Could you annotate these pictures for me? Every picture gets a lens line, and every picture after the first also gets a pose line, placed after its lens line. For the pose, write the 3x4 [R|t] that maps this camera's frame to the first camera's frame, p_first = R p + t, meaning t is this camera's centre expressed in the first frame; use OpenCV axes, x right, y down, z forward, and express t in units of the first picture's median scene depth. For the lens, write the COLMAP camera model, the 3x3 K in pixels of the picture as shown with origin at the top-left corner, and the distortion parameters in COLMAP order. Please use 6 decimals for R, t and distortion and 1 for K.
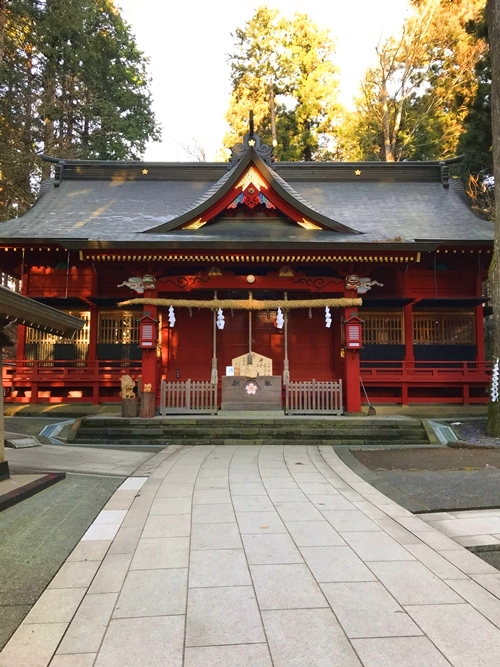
lens RADIAL K [[534.4, 0, 250.0], [0, 534.4, 333.5], [0, 0, 1]] dist [0.035113, -0.002522]
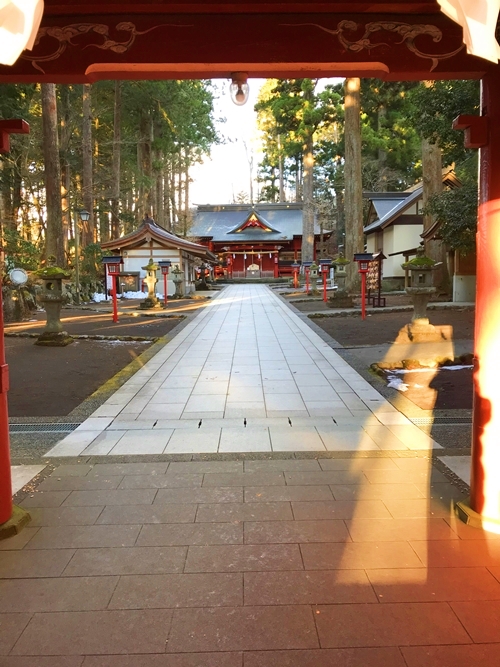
lens RADIAL K [[534.4, 0, 250.0], [0, 534.4, 333.5], [0, 0, 1]] dist [0.035113, -0.002522]
pose [[0.996849, -0.007112, -0.078997, 0.280490], [0.021086, 0.983894, 0.177505, -0.159870], [0.076462, -0.178611, 0.980944, -2.943762]]
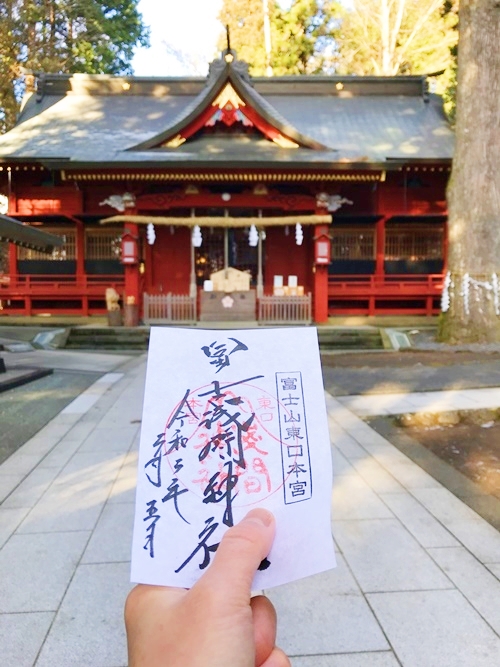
lens RADIAL K [[539.6, 0, 250.0], [0, 539.6, 333.5], [0, 0, 1]] dist [0.014179, 0.004467]
pose [[0.999993, -0.001586, -0.003274, 0.045921], [0.002062, 0.988561, 0.150809, 0.002355], [0.002998, -0.150814, 0.988558, -0.078524]]
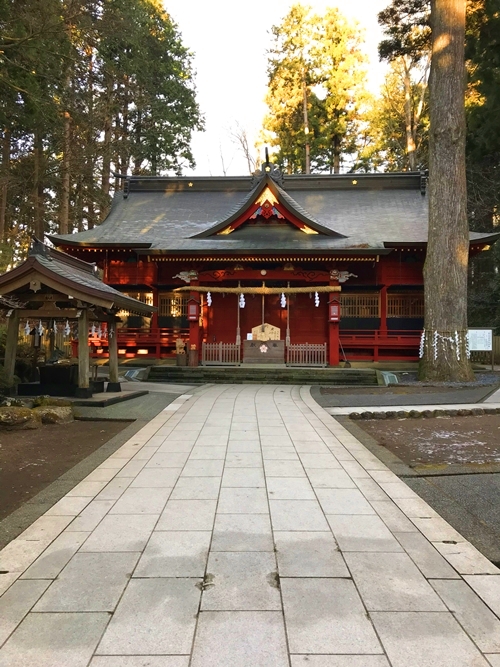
lens RADIAL K [[534.4, 0, 250.0], [0, 534.4, 333.5], [0, 0, 1]] dist [0.035113, -0.002522]
pose [[0.996352, 0.006696, -0.085081, 0.079363], [-0.001211, 0.997926, 0.064362, -0.027806], [0.085335, -0.064024, 0.994293, -0.395724]]
